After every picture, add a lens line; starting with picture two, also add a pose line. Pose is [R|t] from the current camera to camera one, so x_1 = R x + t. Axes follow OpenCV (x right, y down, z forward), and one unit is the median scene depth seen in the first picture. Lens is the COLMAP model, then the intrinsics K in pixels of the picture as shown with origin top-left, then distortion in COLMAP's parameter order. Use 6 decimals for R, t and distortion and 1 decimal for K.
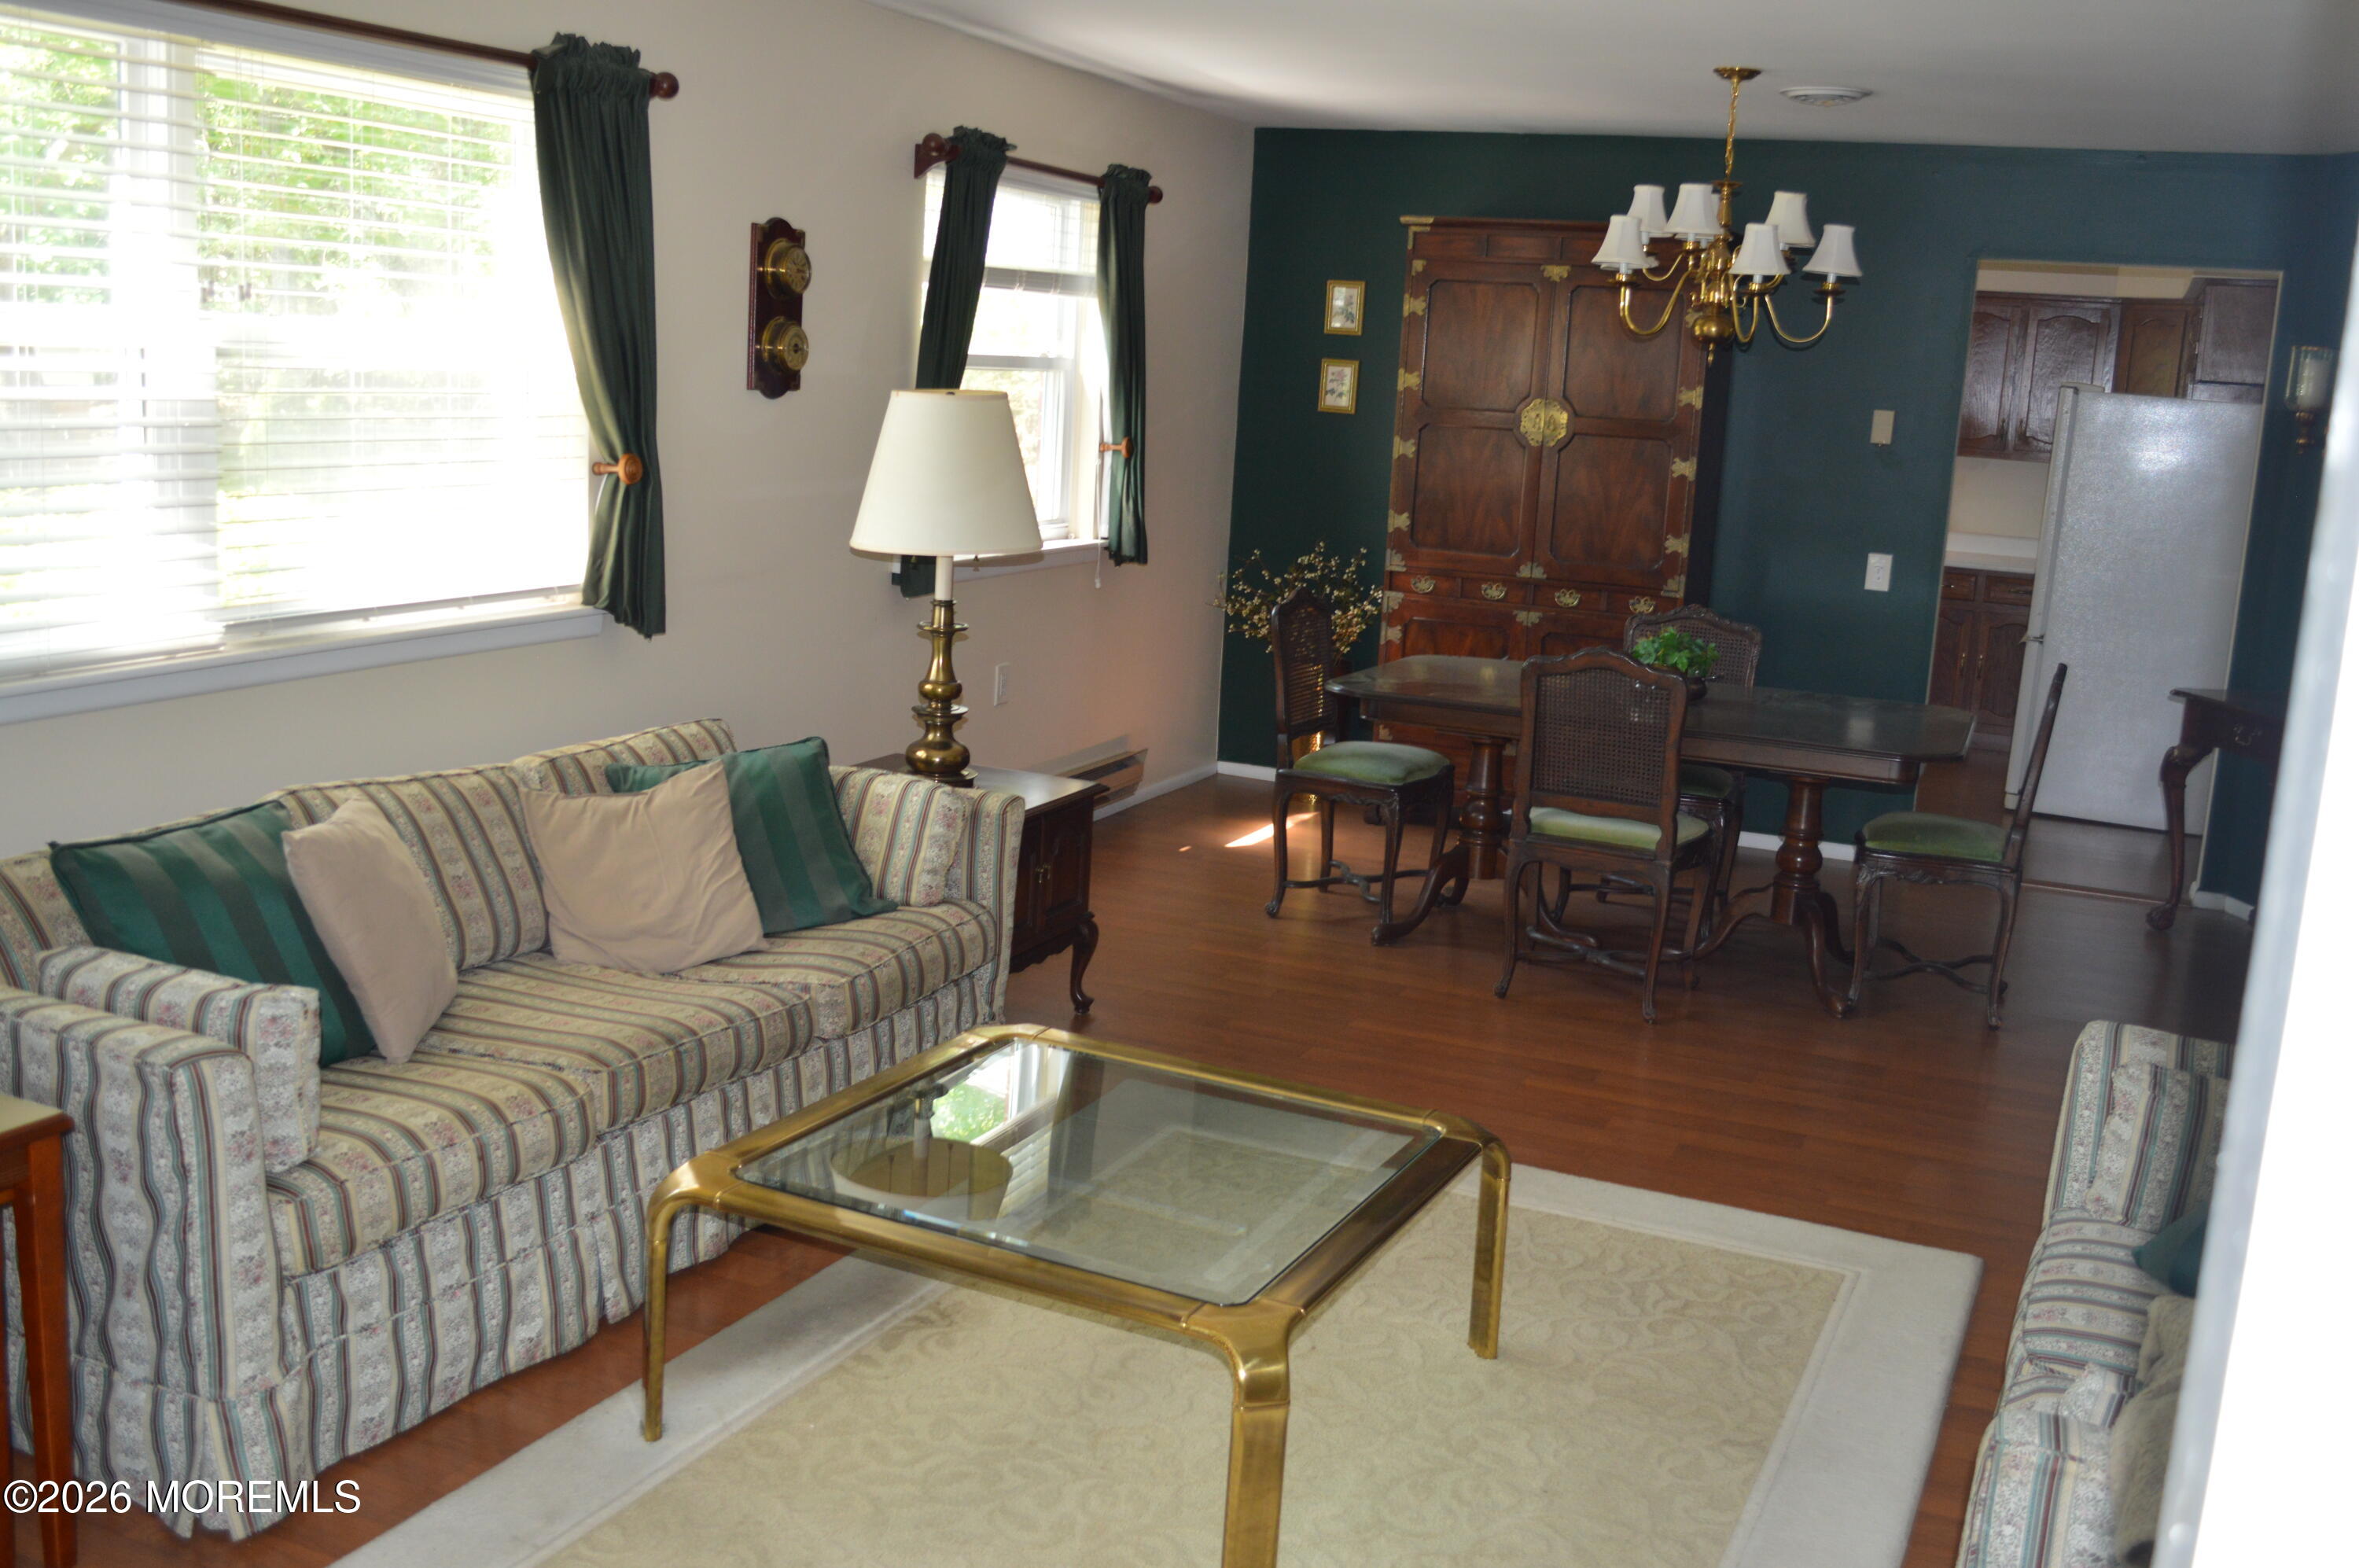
lens RADIAL K [[2195.0, 0, 1179.5], [0, 2195.0, 784.0], [0, 0, 1]] dist [-0.069087, 0.006049]
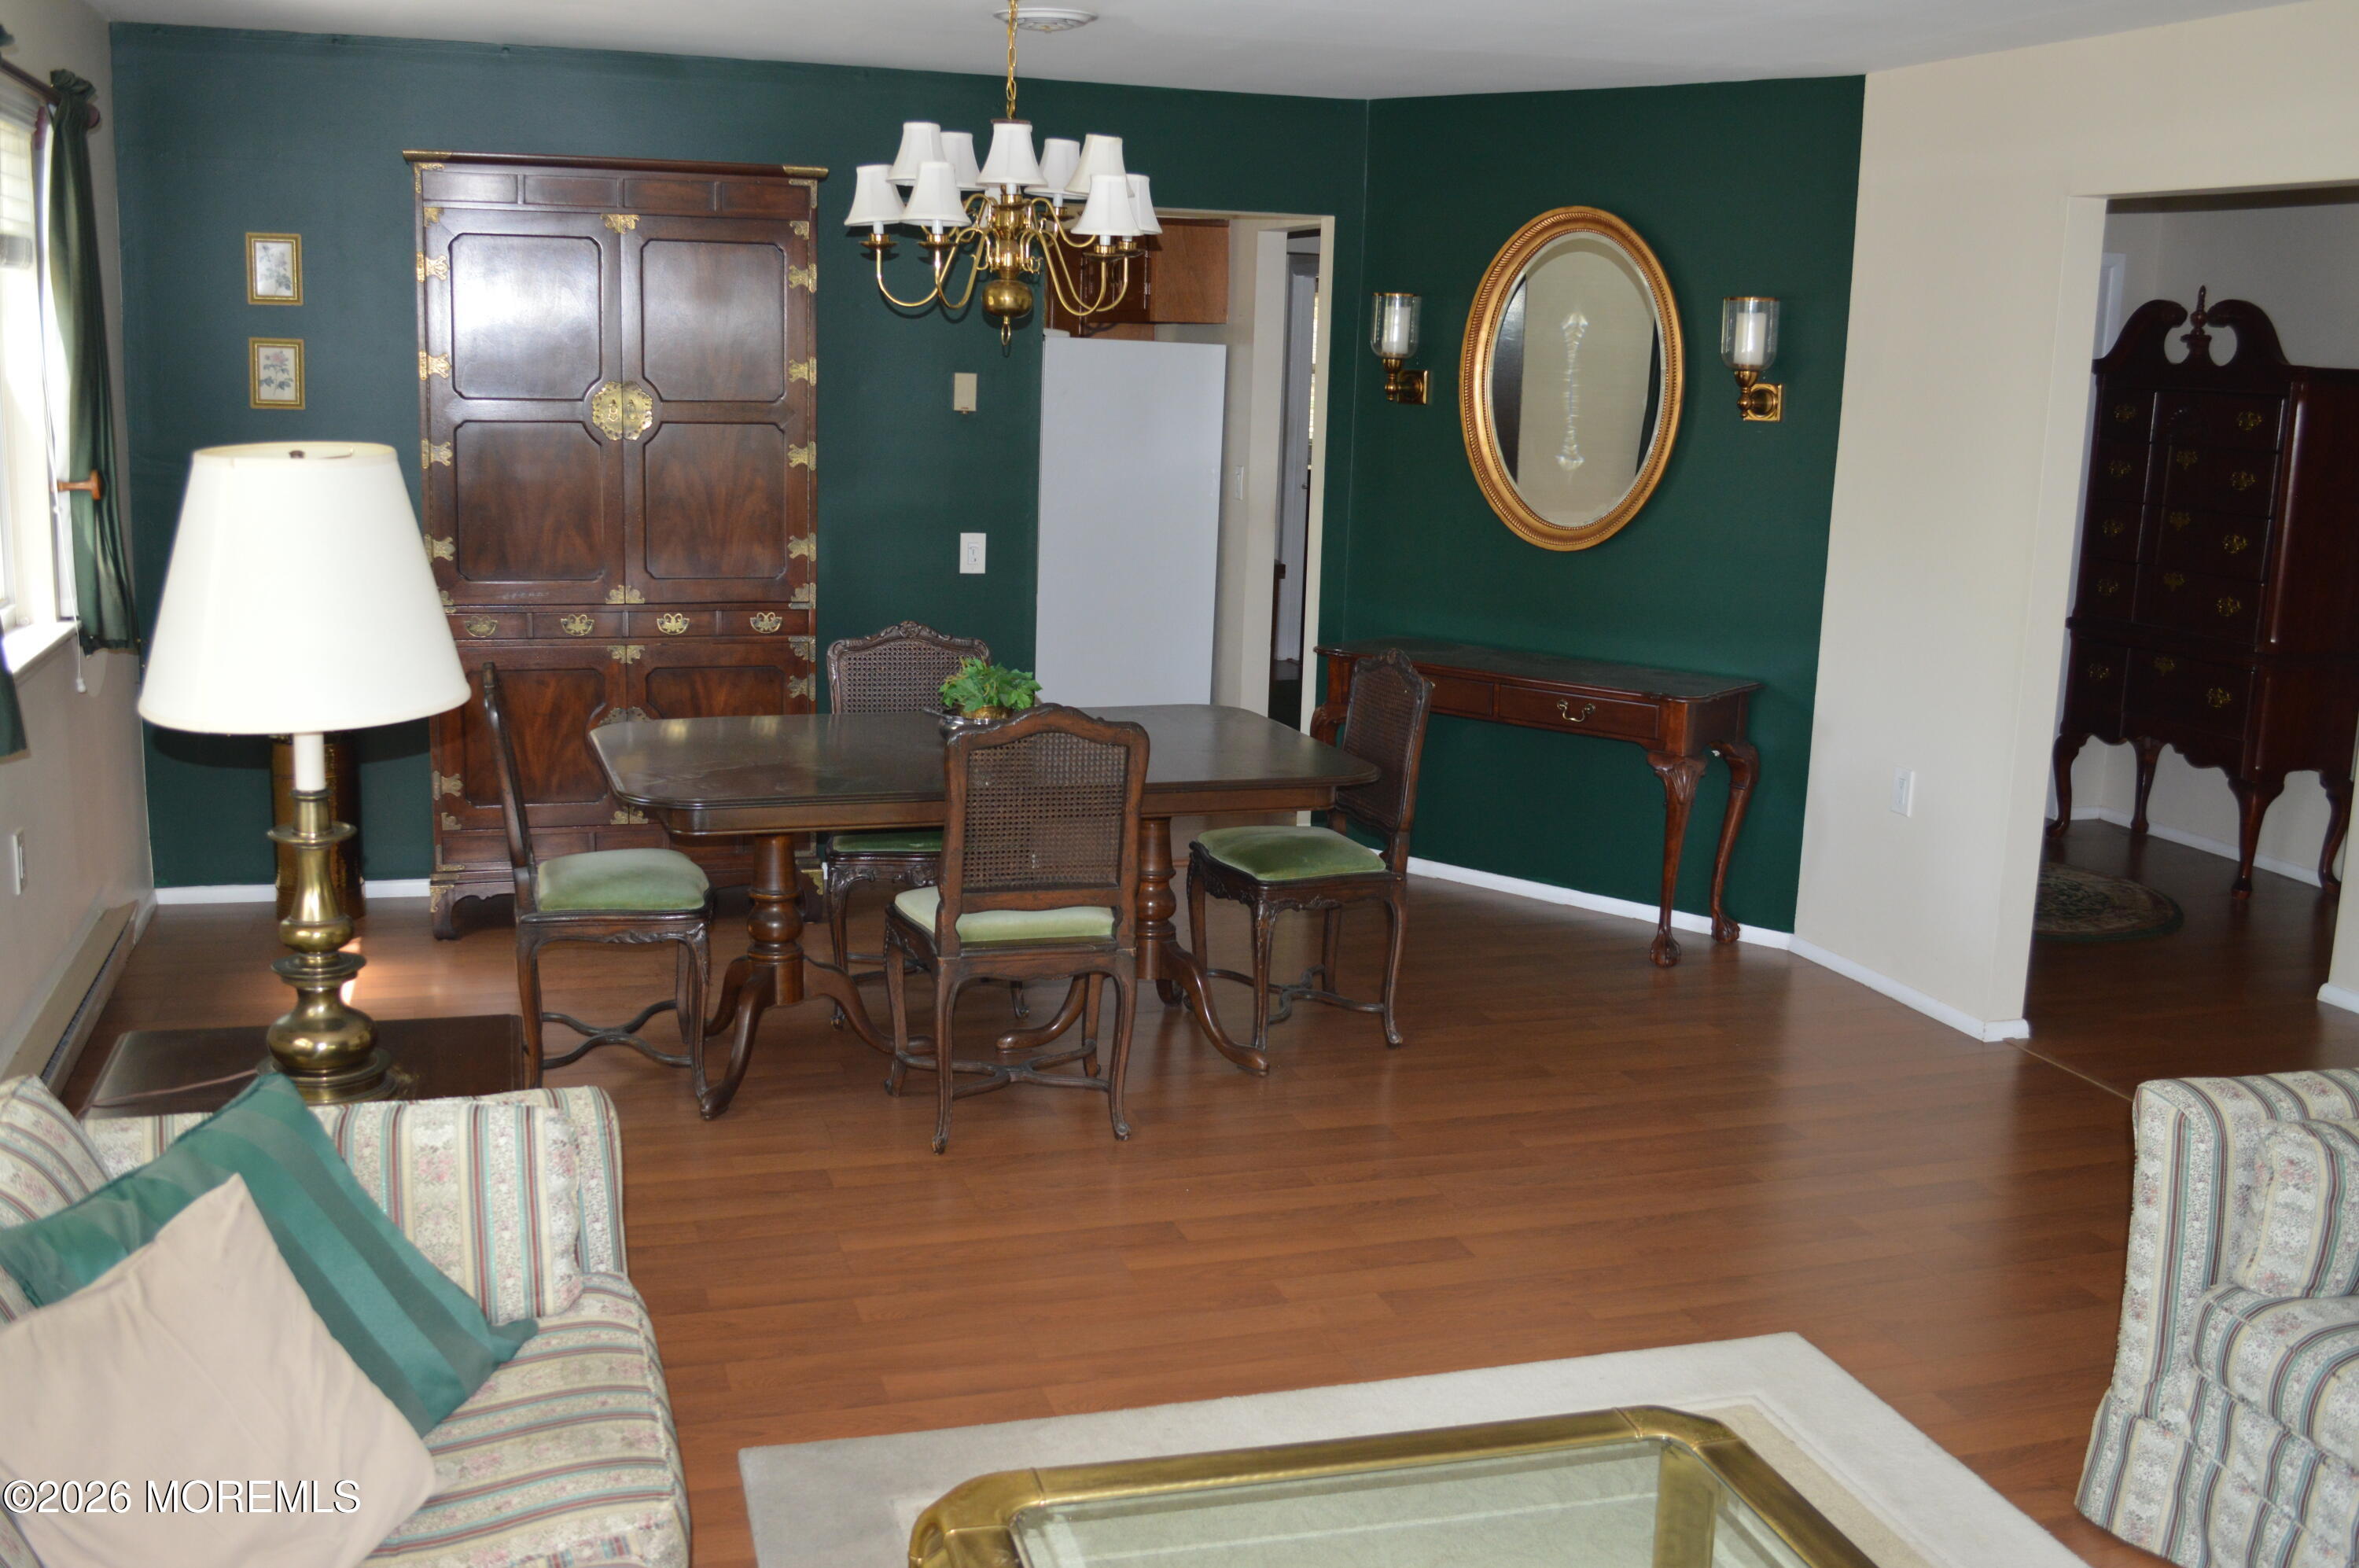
lens RADIAL K [[2195.0, 0, 1179.5], [0, 2195.0, 784.0], [0, 0, 1]] dist [-0.069087, 0.006049]
pose [[0.751046, -0.161658, 0.640154, -0.221136], [0.137829, 0.986589, 0.087439, -0.074213], [-0.645704, 0.022560, 0.763254, 0.268267]]
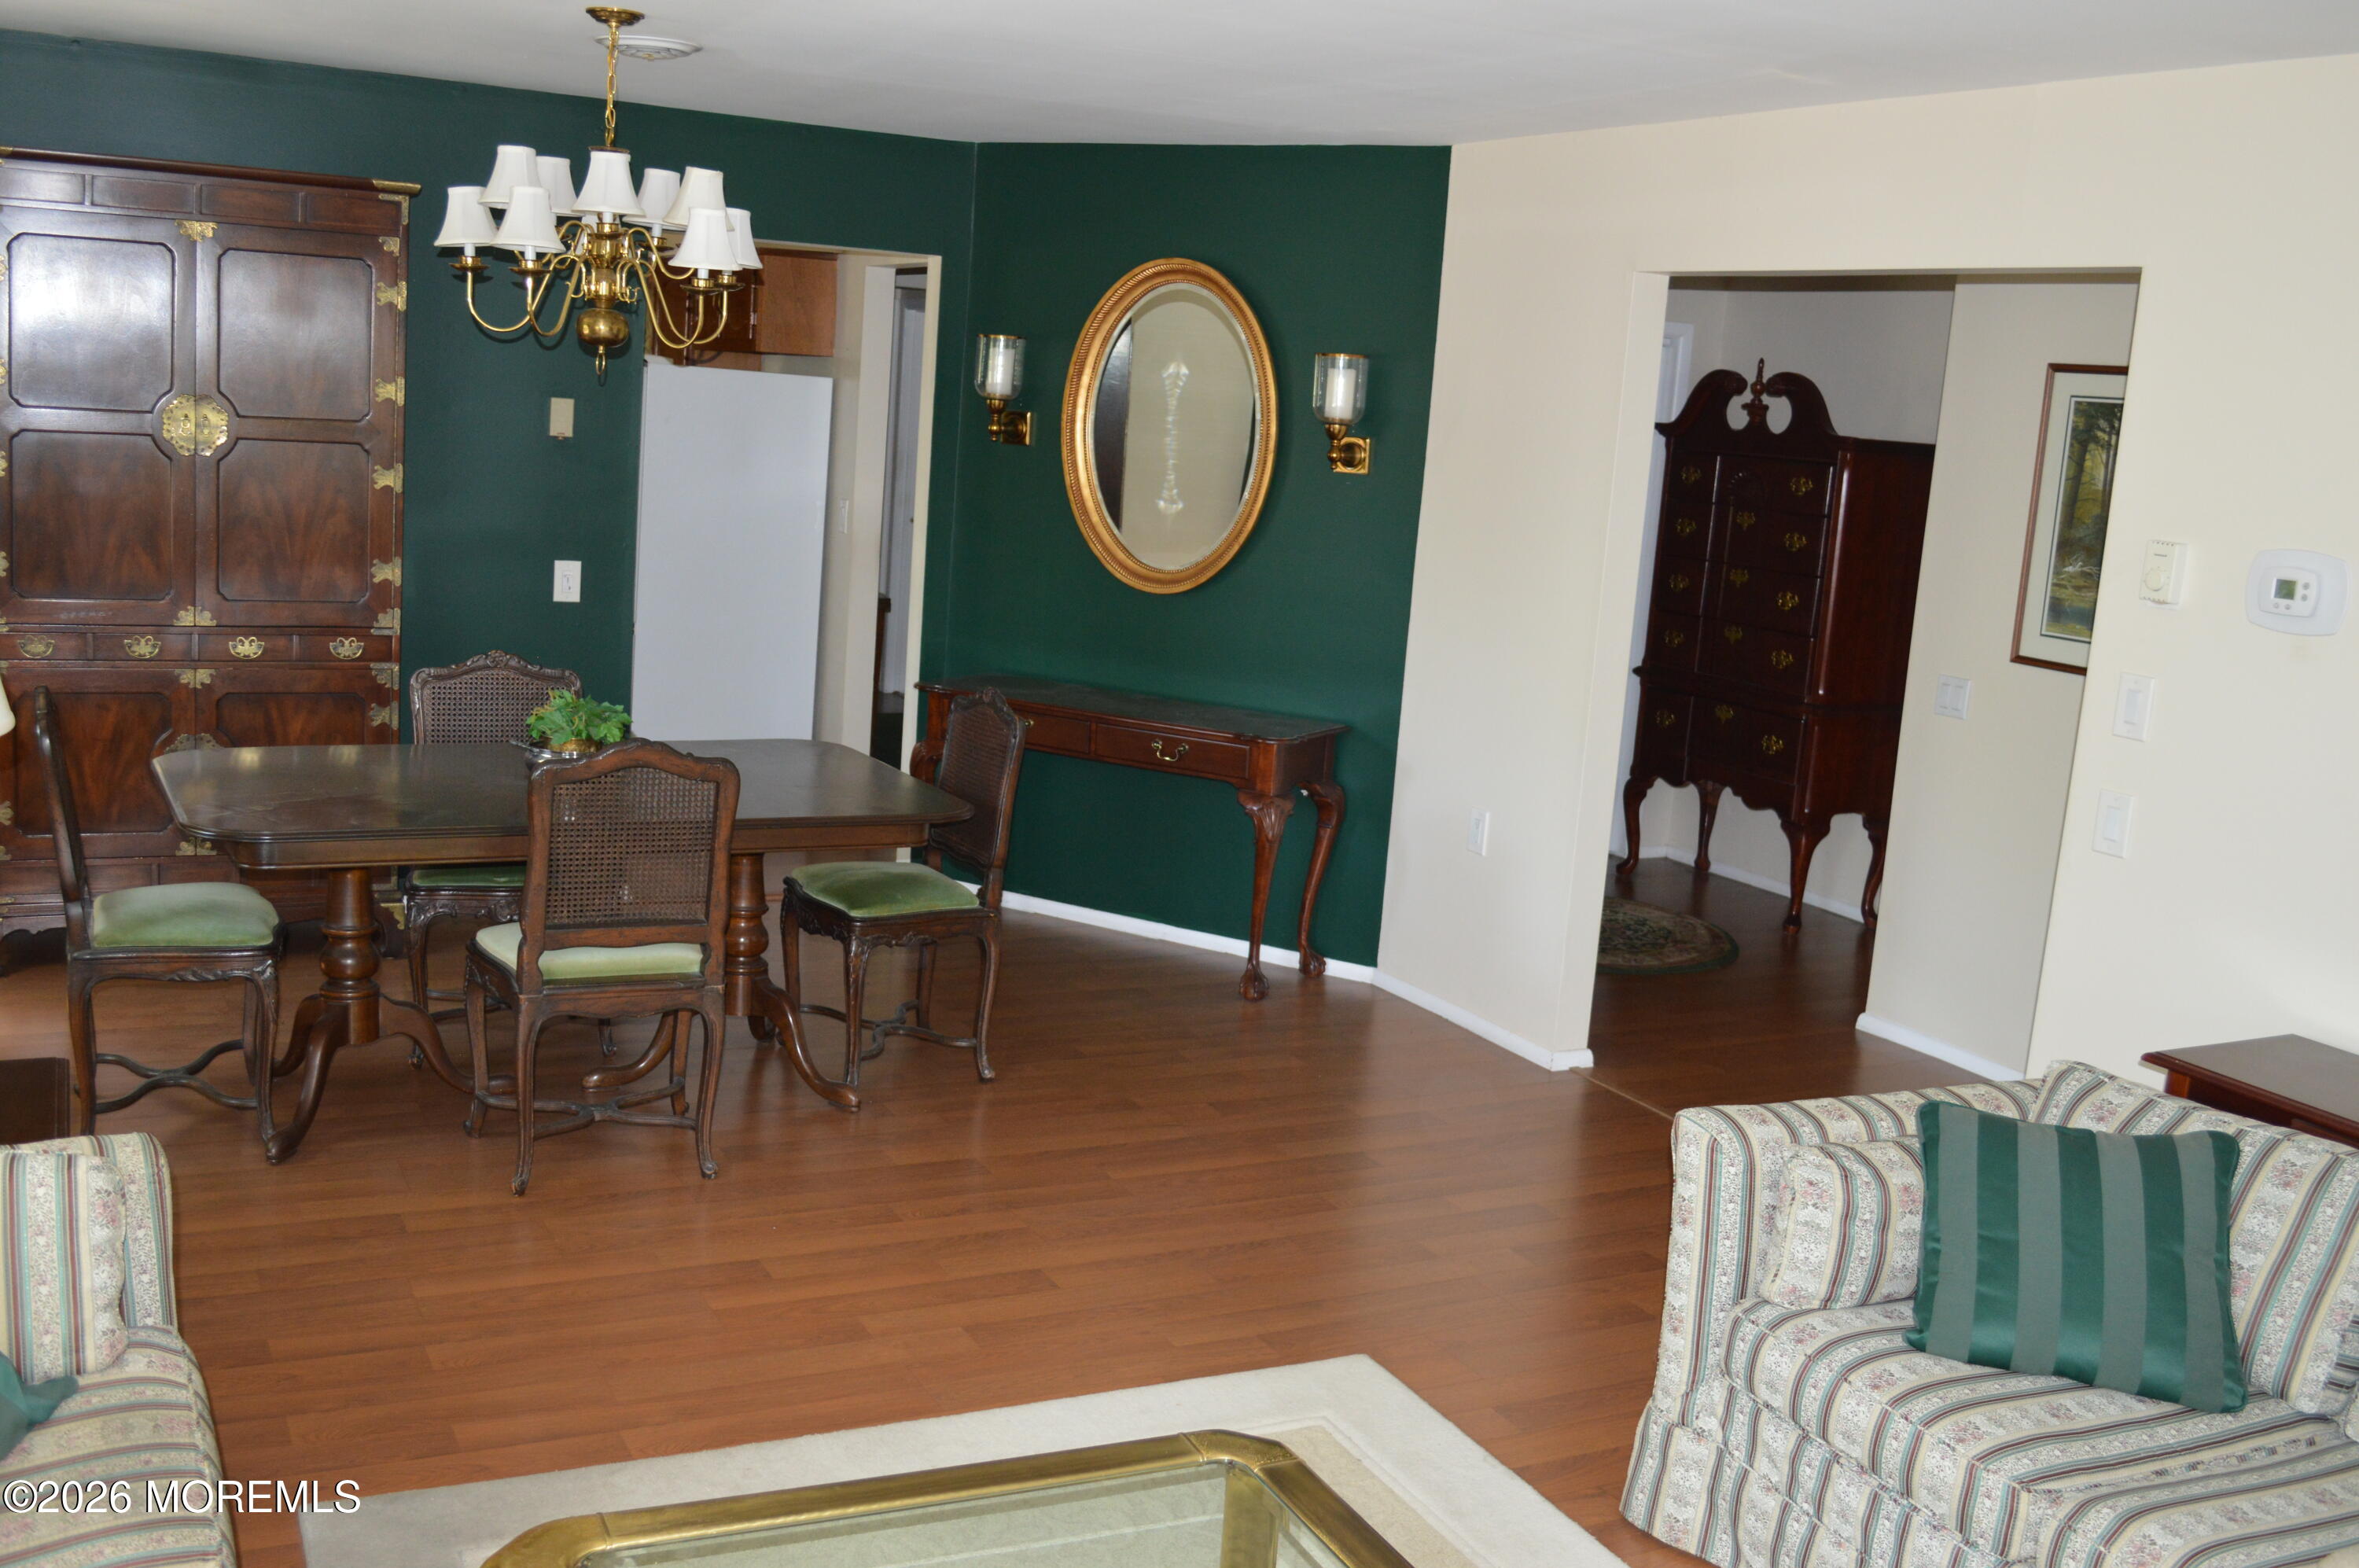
lens RADIAL K [[2192.1, 0, 1179.5], [0, 2192.1, 784.0], [0, 0, 1]] dist [-0.070258, 0.015292]
pose [[0.628747, -0.144916, 0.763988, -0.221475], [0.112093, 0.989111, 0.095367, -0.076097], [-0.769489, 0.025676, 0.638144, 0.258541]]
